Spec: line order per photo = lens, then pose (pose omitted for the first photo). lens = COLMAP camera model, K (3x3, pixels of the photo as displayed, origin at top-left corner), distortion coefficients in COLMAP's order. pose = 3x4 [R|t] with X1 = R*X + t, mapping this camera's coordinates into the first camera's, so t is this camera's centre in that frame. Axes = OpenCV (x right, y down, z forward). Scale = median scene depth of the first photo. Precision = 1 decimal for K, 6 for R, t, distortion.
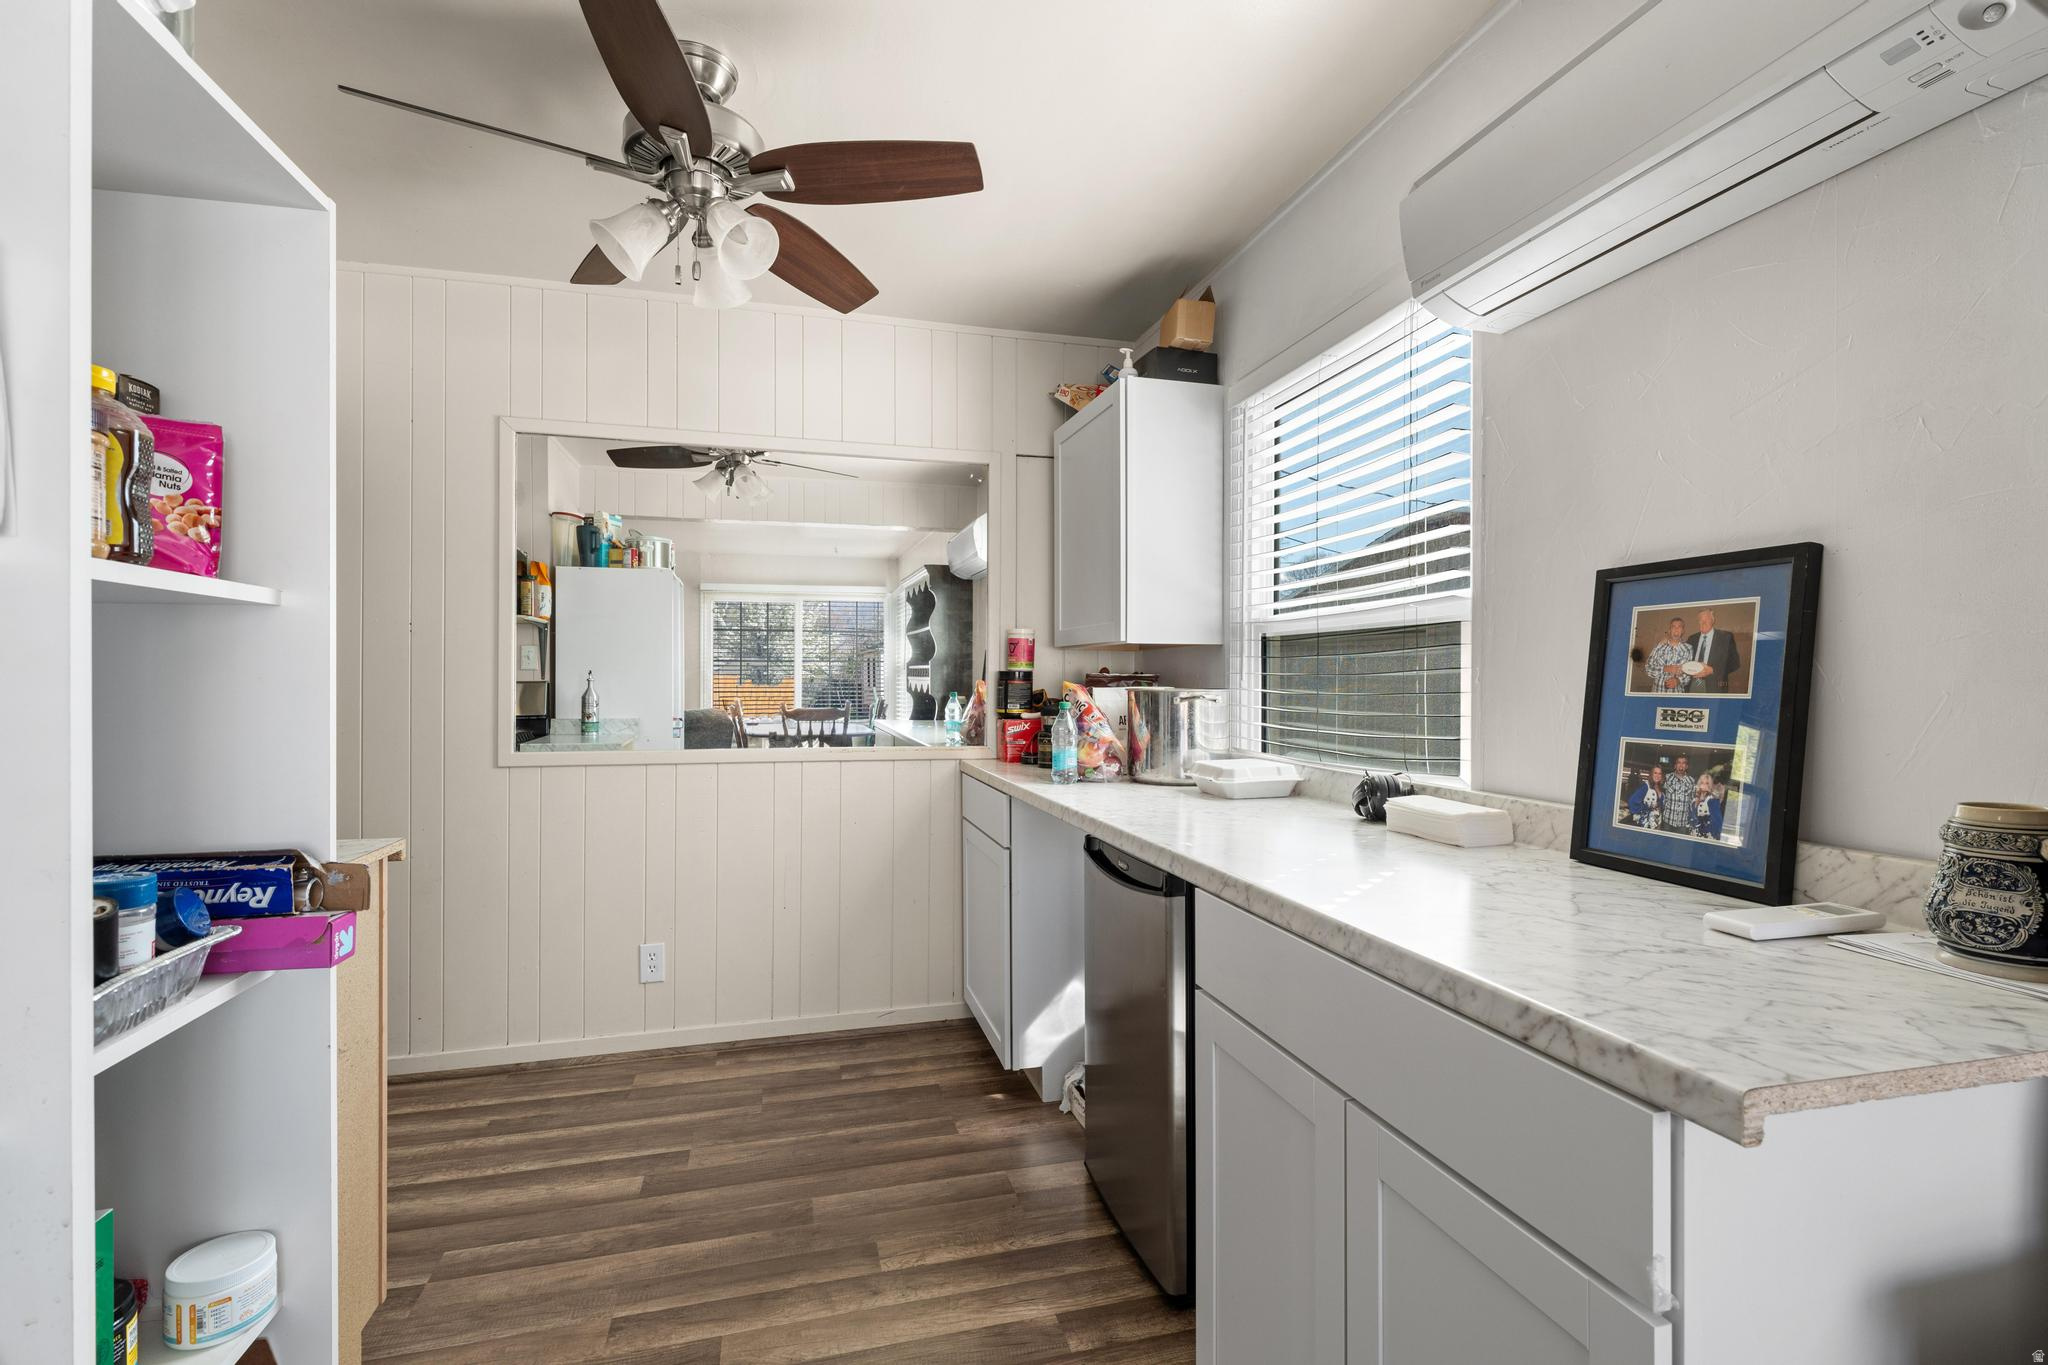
lens RADIAL K [[912.9, 0, 1024.0], [0, 912.9, 682.5], [0, 0, 1]] dist [-0.001452, -0.000053]
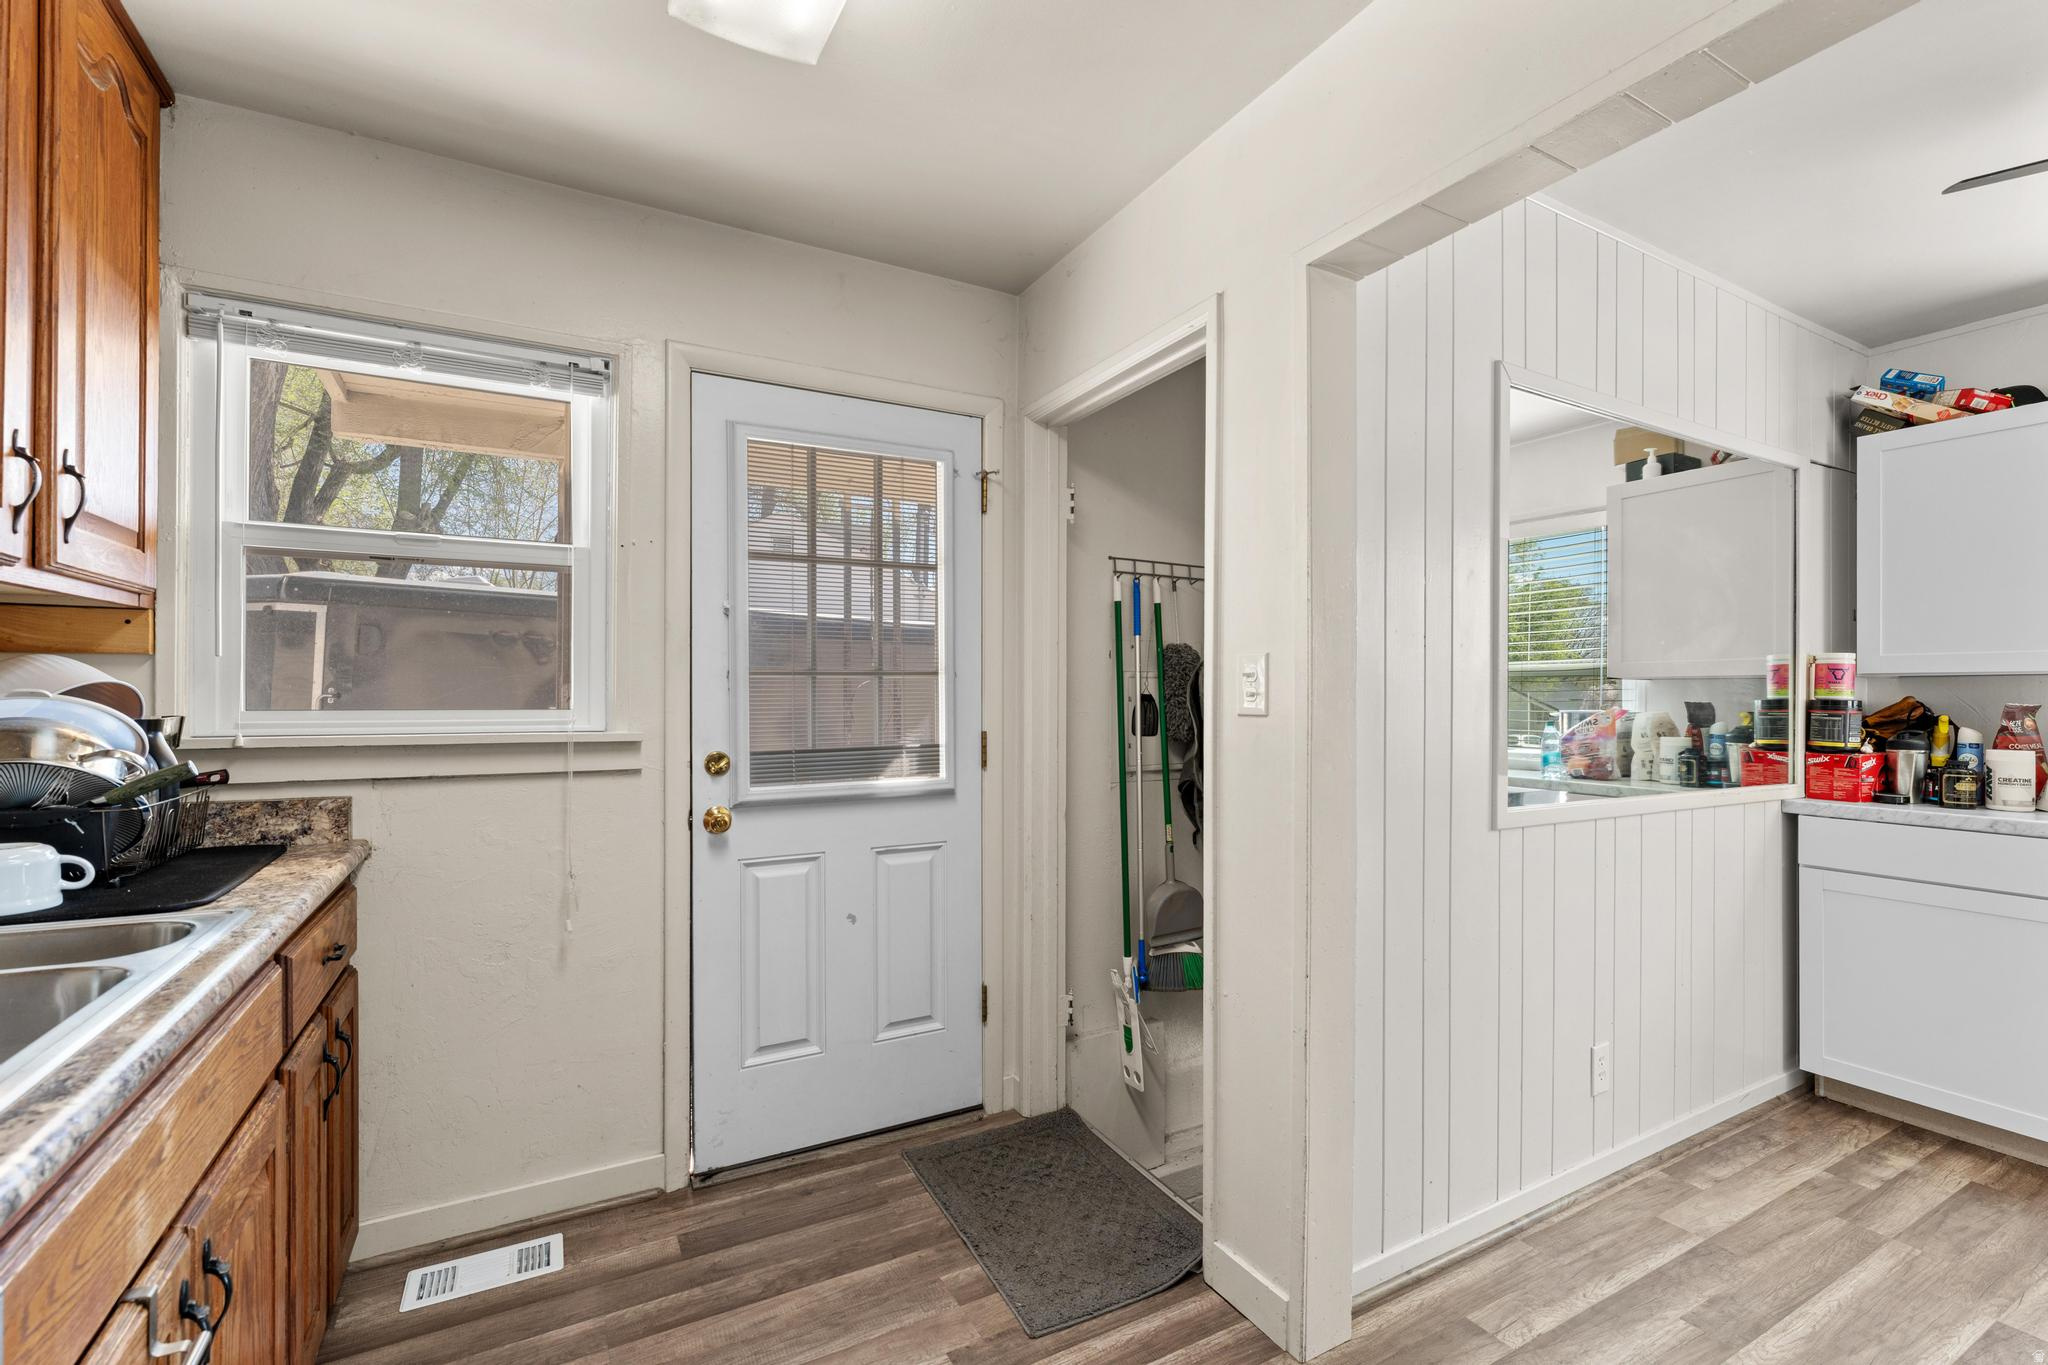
lens RADIAL K [[886.3, 0, 1019.4], [0, 886.3, 696.0], [0, 0, 1]] dist [-0.000675, 0.000025]
pose [[0.972900, -0.003529, 0.231198, -1.238166], [0.003710, 0.999993, -0.000351, -0.024029], [-0.231195, 0.001199, 0.972907, 0.416317]]
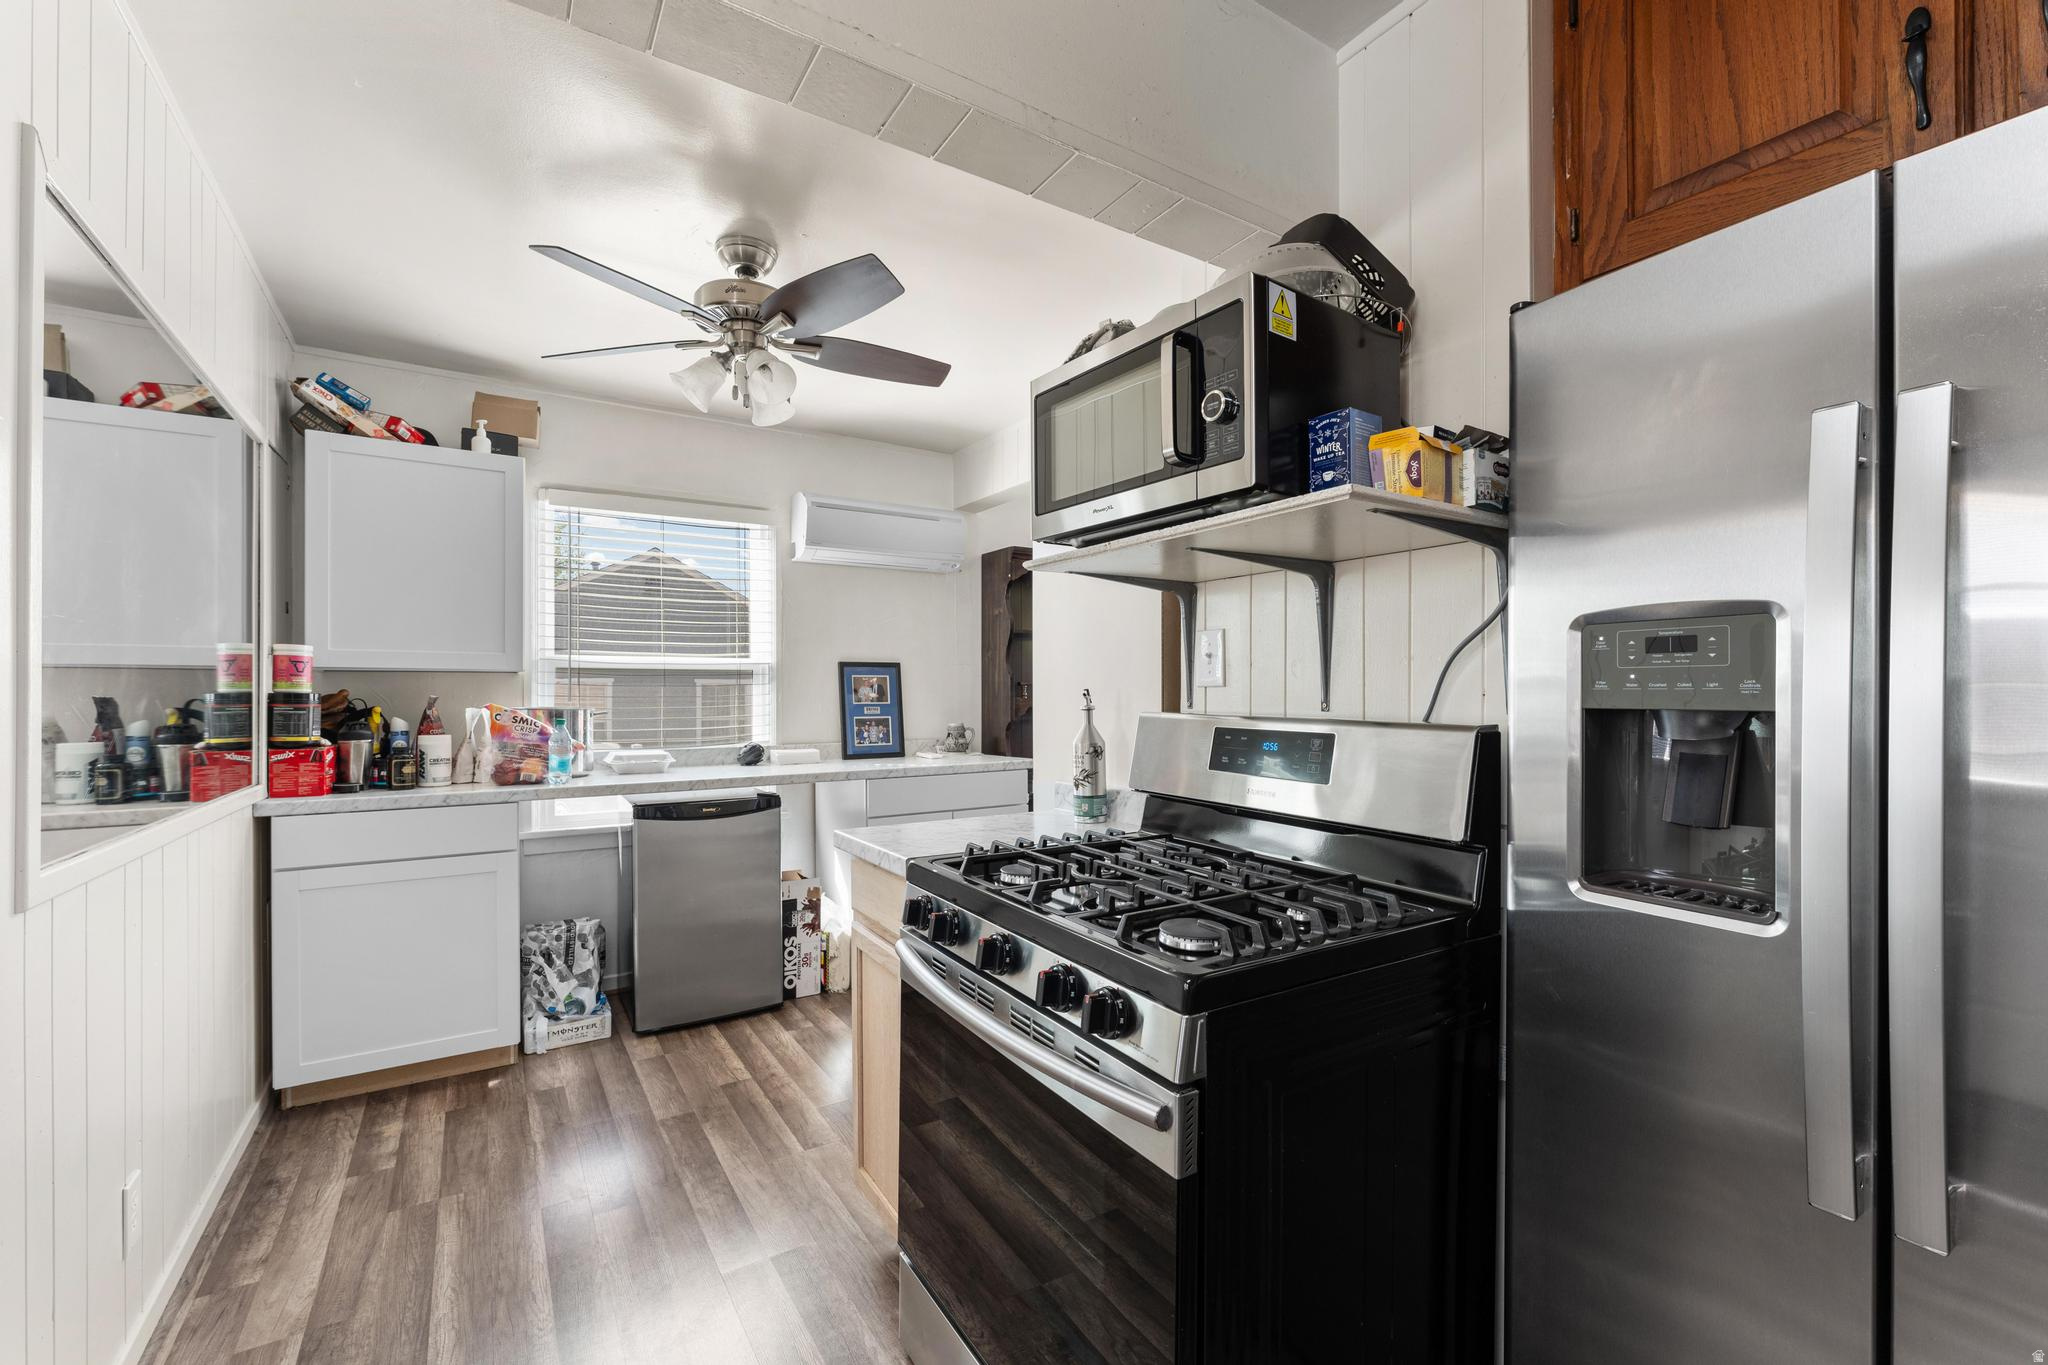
lens RADIAL K [[849.0, 0, 1002.0], [0, 849.0, 693.4], [0, 0, 1]] dist [-0.000050, 0.000007]
pose [[-0.284140, -0.005614, 0.958766, -1.219717], [0.002209, 0.999976, 0.006509, -0.020367], [-0.958780, 0.003968, -0.284121, 0.723608]]
